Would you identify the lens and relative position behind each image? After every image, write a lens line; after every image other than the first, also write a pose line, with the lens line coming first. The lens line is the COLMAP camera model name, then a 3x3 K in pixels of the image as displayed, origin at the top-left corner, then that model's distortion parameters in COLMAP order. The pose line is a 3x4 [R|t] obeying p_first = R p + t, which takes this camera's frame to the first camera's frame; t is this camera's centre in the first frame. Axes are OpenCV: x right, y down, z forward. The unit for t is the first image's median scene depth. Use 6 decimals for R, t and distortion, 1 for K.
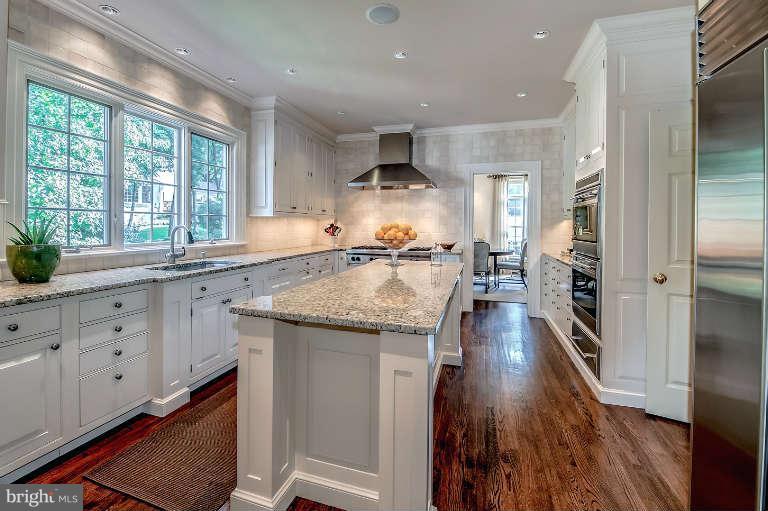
lens RADIAL K [[323.5, 0, 360.3], [0, 323.5, 227.3], [0, 0, 1]] dist [-0.019899, -0.000810]
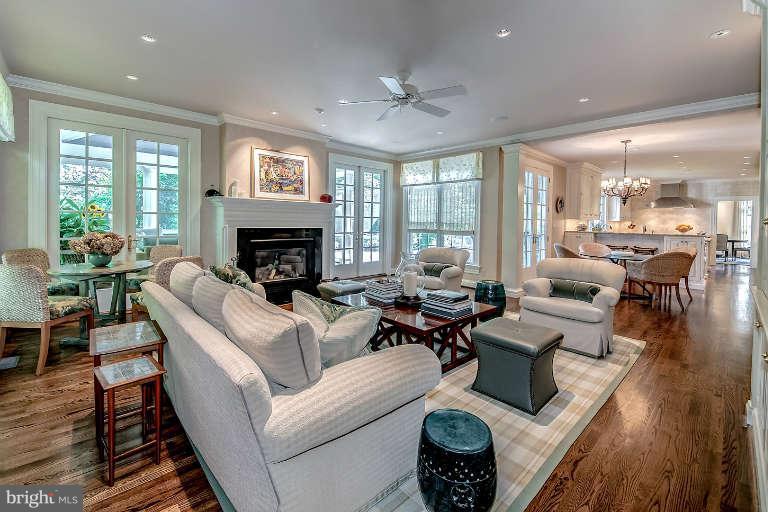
lens RADIAL K [[323.5, 0, 360.3], [0, 323.5, 227.8], [0, 0, 1]] dist [-0.019899, -0.000810]
pose [[0.873337, 0.015005, -0.486886, -0.704124], [-0.009632, 0.999862, 0.013538, 0.006602], [0.487022, -0.007133, 0.873361, -1.995781]]
